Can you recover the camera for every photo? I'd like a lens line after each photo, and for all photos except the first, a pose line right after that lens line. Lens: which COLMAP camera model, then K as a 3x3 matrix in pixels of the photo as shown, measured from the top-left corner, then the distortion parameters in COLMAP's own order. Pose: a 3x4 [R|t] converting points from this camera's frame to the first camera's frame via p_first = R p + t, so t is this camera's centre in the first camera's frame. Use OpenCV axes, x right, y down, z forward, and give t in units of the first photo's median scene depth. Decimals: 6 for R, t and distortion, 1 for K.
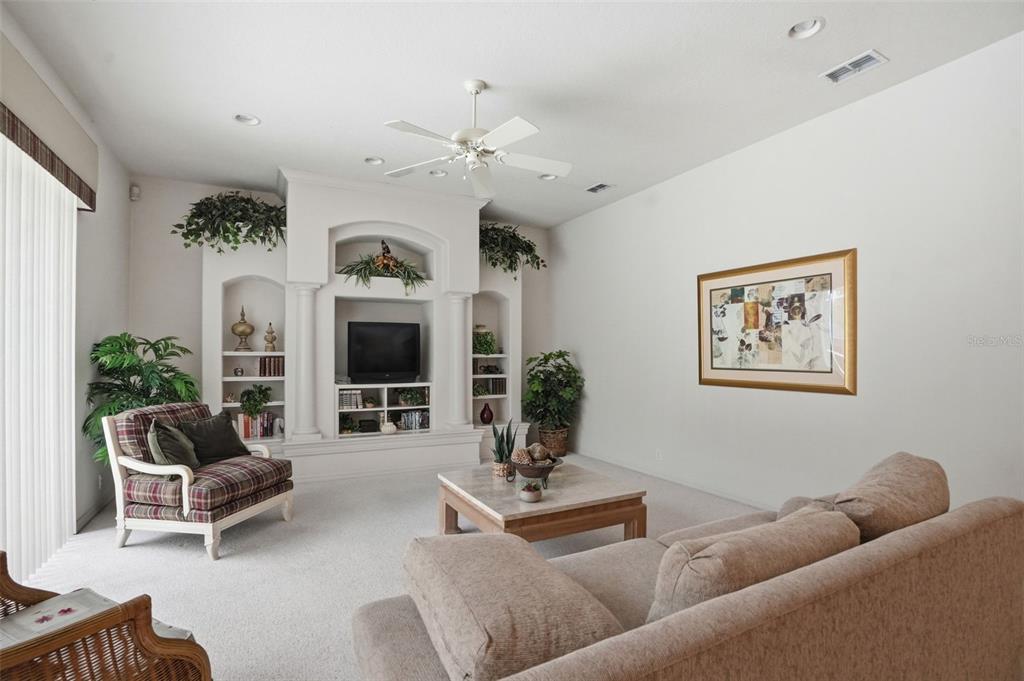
lens RADIAL K [[488.8, 0, 502.9], [0, 488.8, 354.0], [0, 0, 1]] dist [-0.031687, 0.002632]
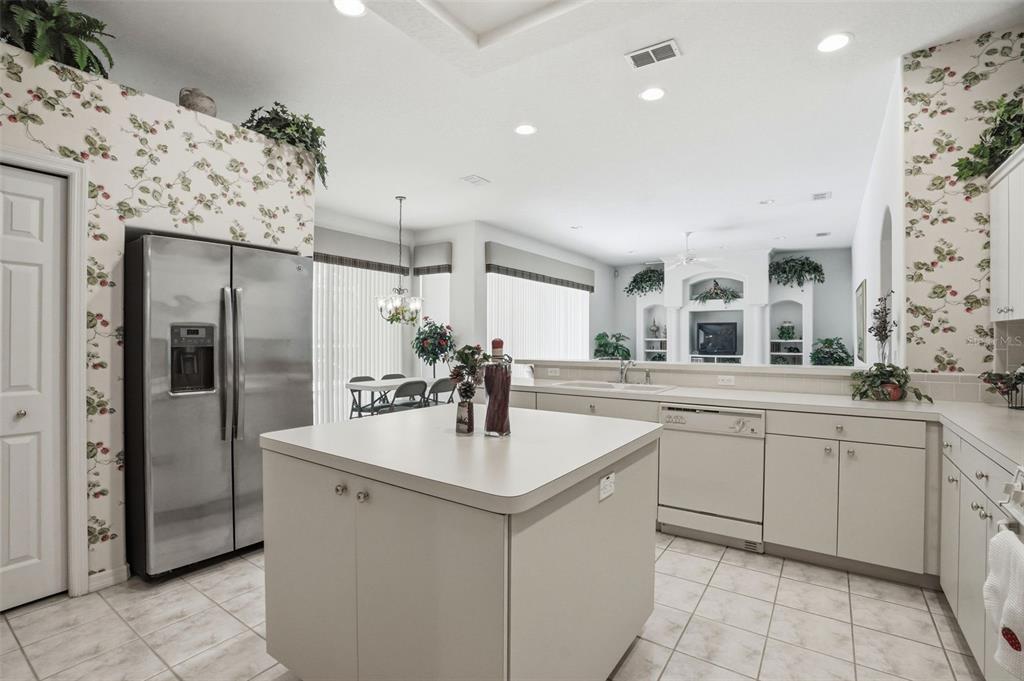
lens RADIAL K [[488.8, 0, 513.4], [0, 488.8, 338.2], [0, 0, 1]] dist [-0.031687, 0.002632]
pose [[0.496018, -0.004196, -0.868302, 1.011321], [-0.002595, 0.999977, -0.006315, 0.008386], [0.868309, 0.005386, 0.495995, -0.622924]]
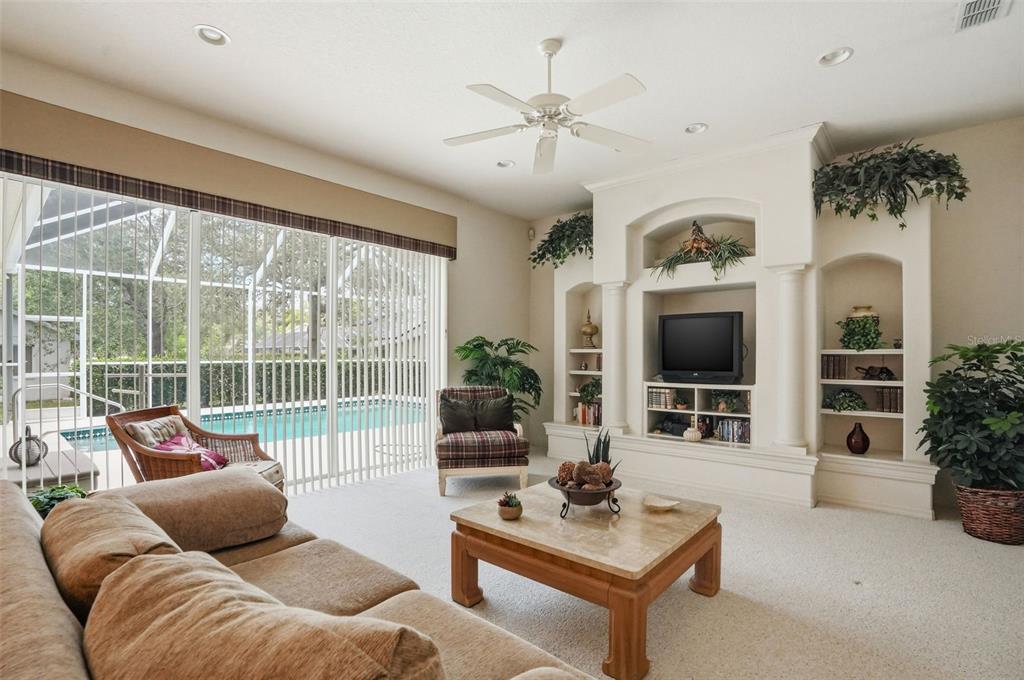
lens RADIAL K [[488.8, 0, 509.3], [0, 488.8, 353.9], [0, 0, 1]] dist [-0.031687, 0.002632]
pose [[0.392918, -0.005442, -0.919558, 0.430517], [-0.001292, 0.999978, -0.006470, 0.013180], [0.919573, 0.003730, 0.392902, 0.345709]]
